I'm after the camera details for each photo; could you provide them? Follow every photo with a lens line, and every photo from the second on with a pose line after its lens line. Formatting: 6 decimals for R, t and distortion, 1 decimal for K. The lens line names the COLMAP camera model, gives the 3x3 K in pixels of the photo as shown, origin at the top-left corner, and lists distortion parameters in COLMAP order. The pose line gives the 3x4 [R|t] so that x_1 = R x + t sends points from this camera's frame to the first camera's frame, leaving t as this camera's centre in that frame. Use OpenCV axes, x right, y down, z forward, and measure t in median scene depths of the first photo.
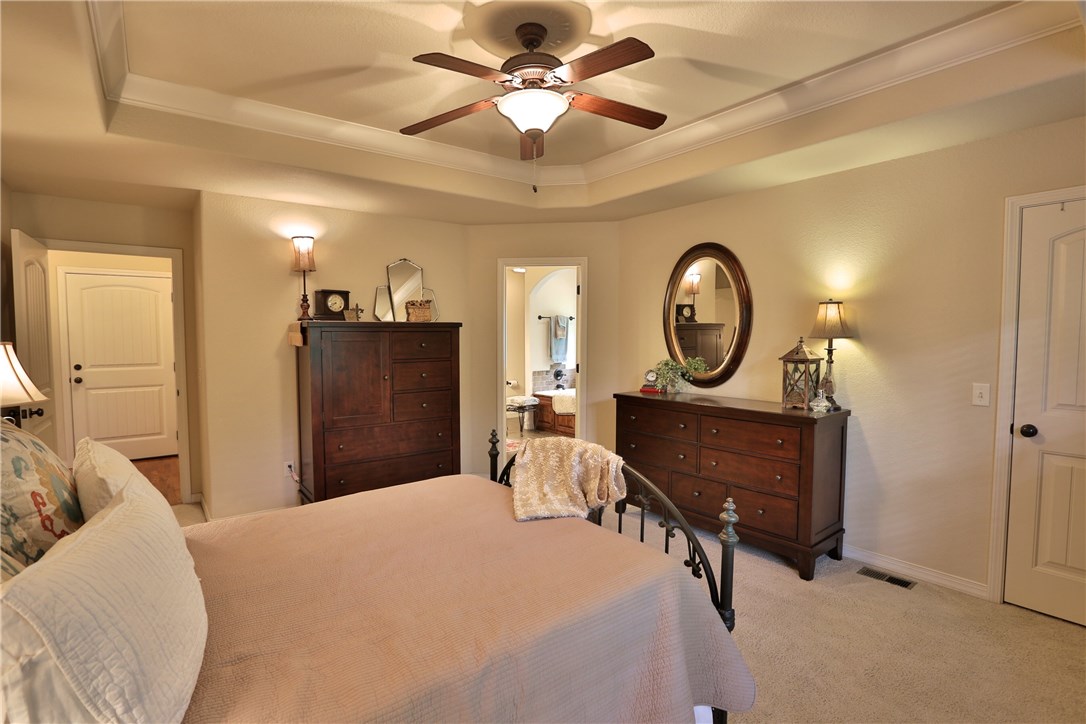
lens RADIAL K [[533.2, 0, 547.8], [0, 533.2, 362.3], [0, 0, 1]] dist [-0.065162, 0.026983]
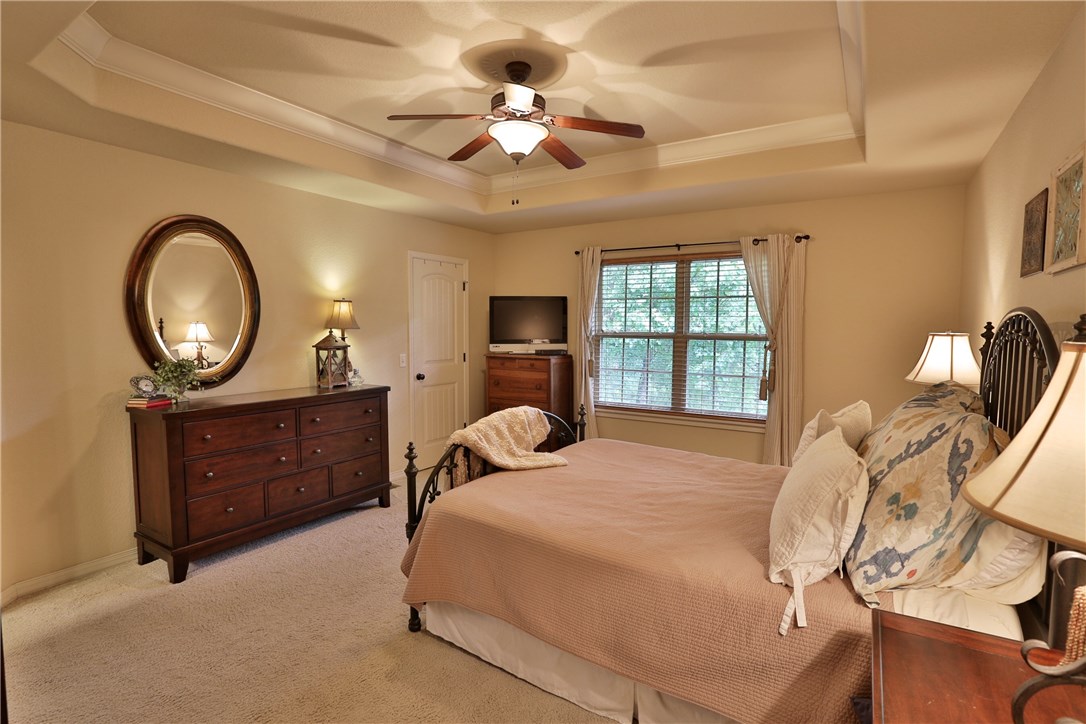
lens RADIAL K [[533.2, 0, 547.8], [0, 533.2, 362.3], [0, 0, 1]] dist [-0.065162, 0.026983]
pose [[-0.357896, -0.058955, 0.931898, -0.892561], [0.043258, 0.995887, 0.079616, -0.047647], [-0.932759, 0.068807, -0.353874, 1.046544]]
